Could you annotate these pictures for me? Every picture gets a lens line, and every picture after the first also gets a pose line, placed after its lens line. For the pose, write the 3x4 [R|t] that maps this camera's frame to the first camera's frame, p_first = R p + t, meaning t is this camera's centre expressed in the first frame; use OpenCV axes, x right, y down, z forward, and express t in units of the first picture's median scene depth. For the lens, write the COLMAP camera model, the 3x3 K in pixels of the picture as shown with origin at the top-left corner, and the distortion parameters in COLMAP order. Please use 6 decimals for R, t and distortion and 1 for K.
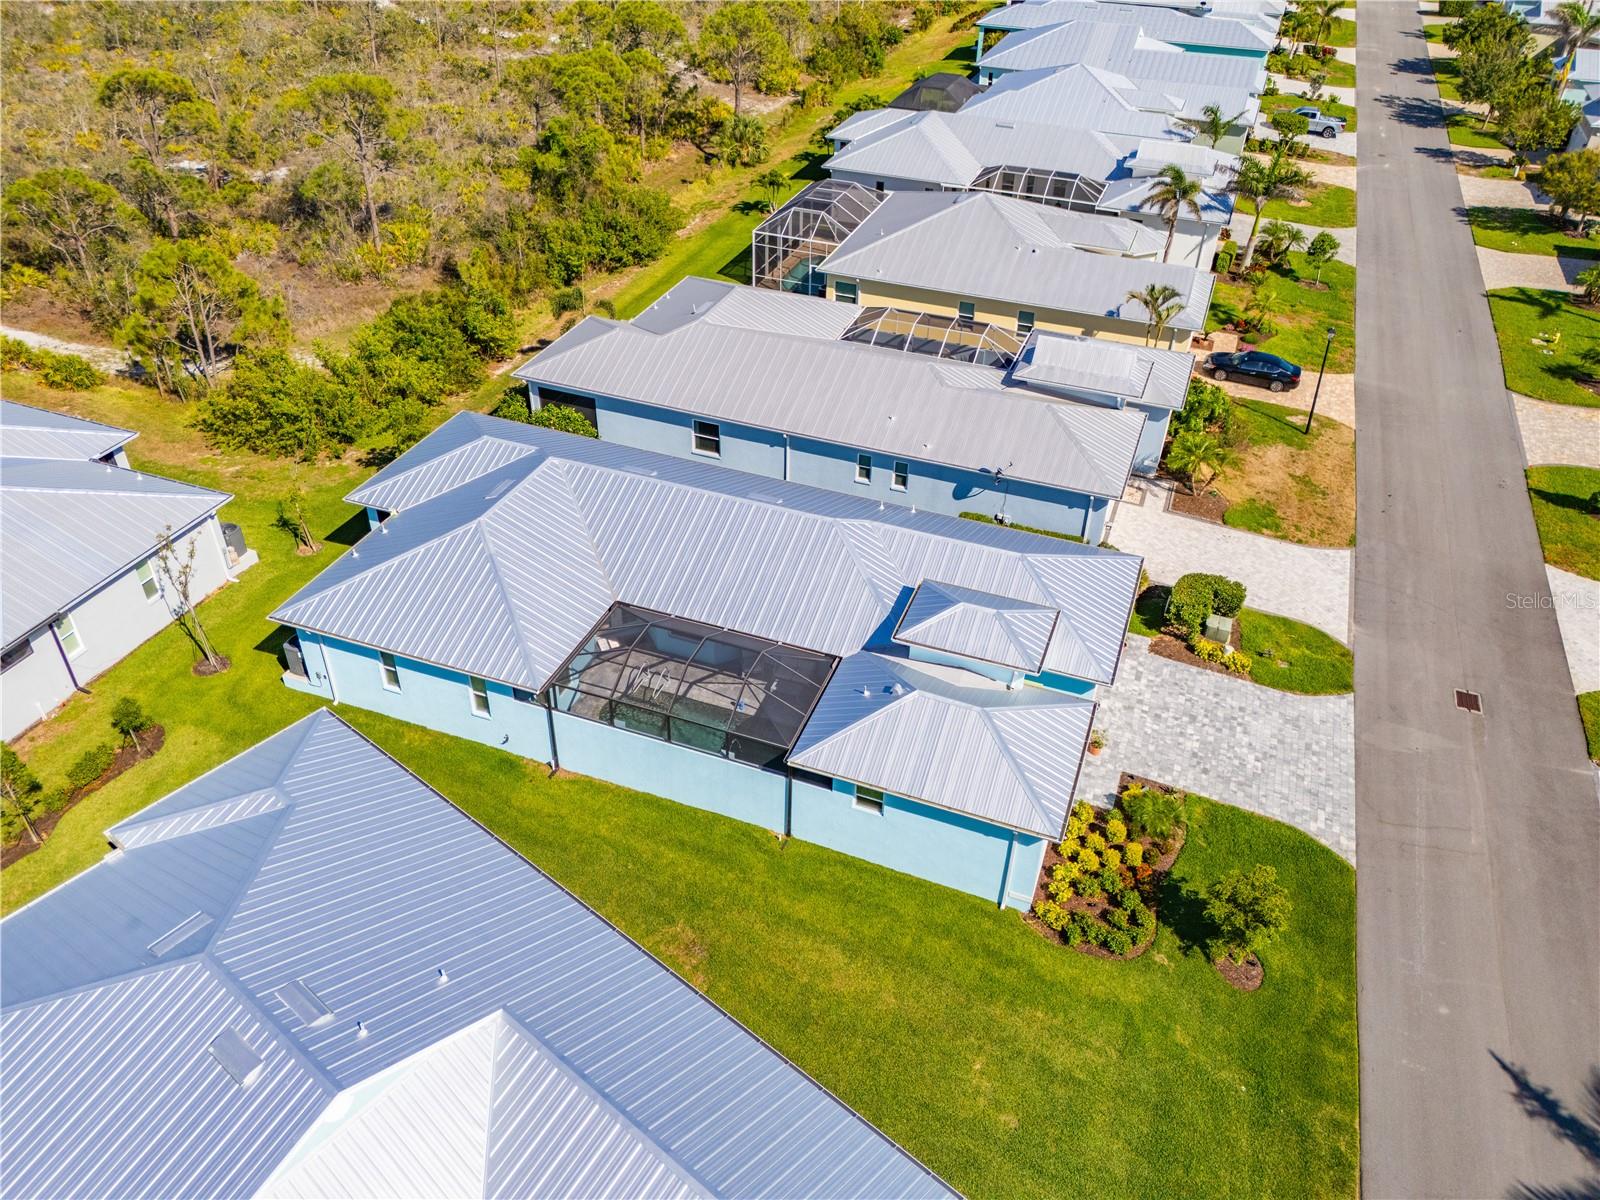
lens RADIAL K [[1162.5, 0, 800.0], [0, 1162.5, 600.0], [0, 0, 1]] dist [0.081125, -0.077026]
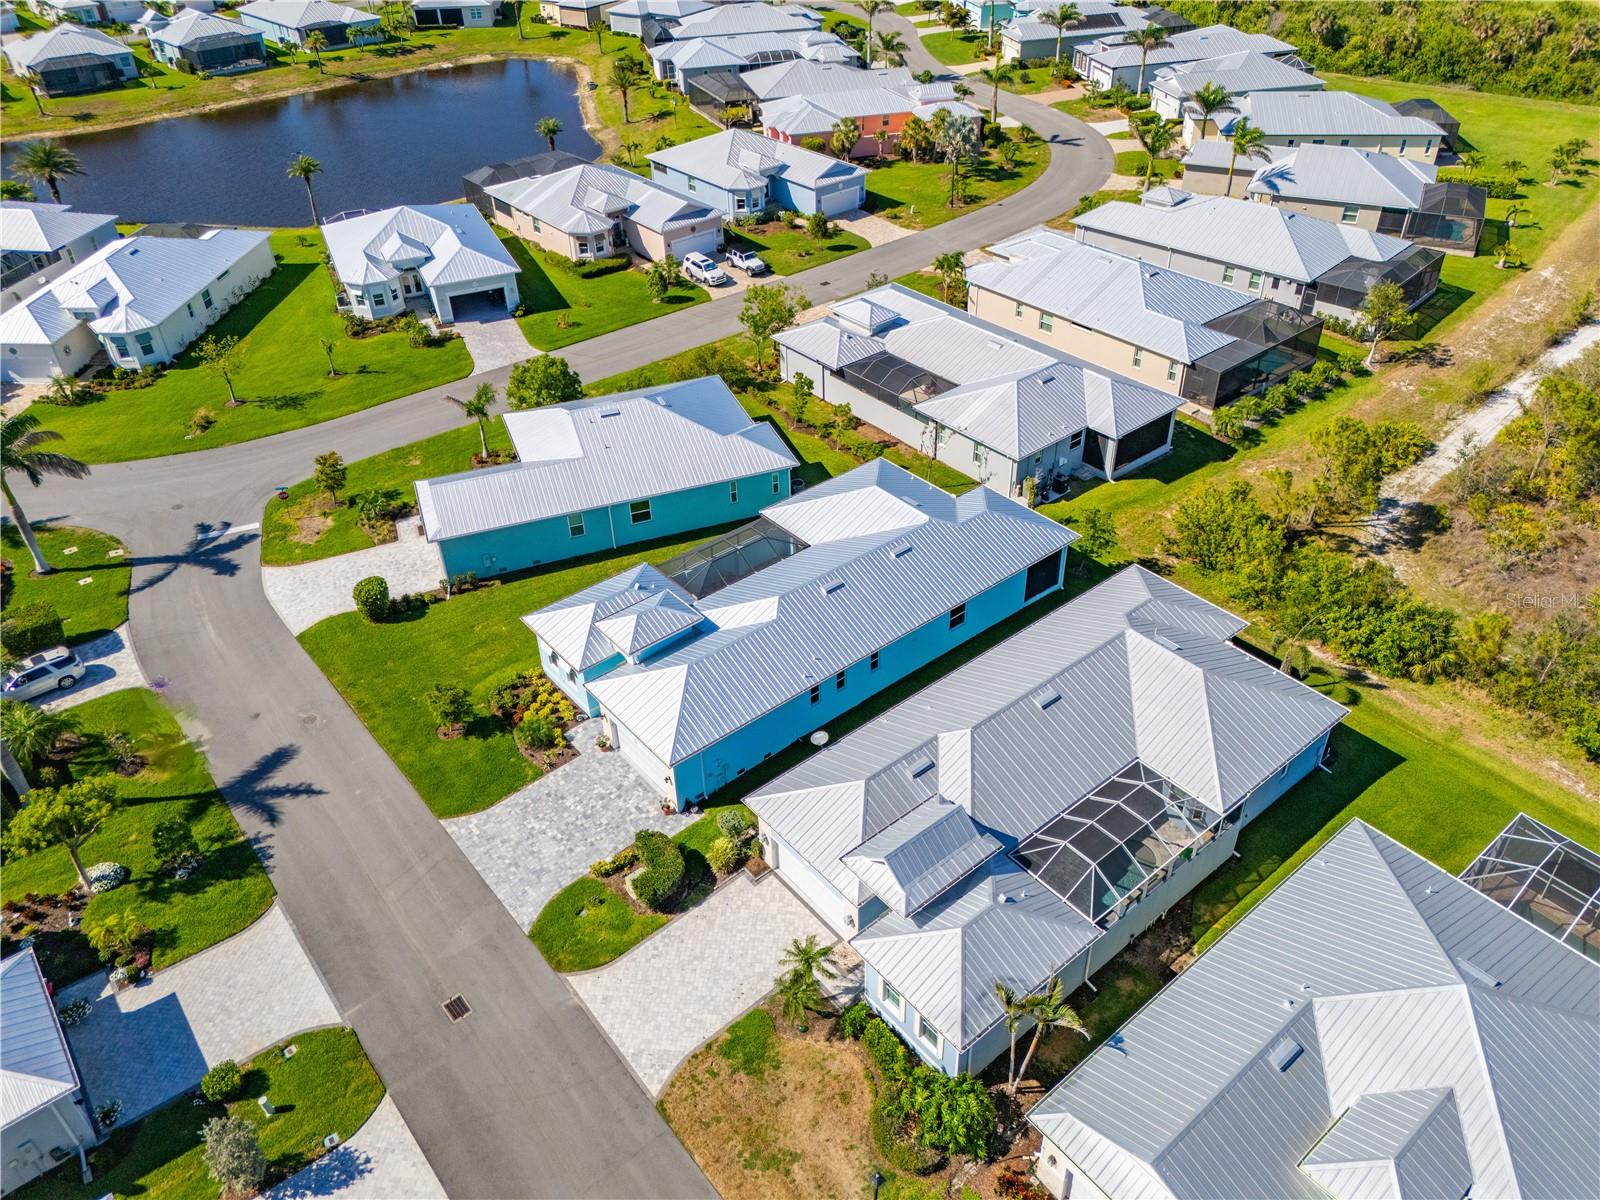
lens RADIAL K [[1162.5, 0, 800.0], [0, 1162.5, 600.0], [0, 0, 1]] dist [0.081125, -0.077026]
pose [[-0.506071, 0.509378, -0.696007, 1.085853], [-0.500082, 0.484189, 0.717969, -1.181613], [0.702717, 0.711404, 0.009697, 1.043677]]
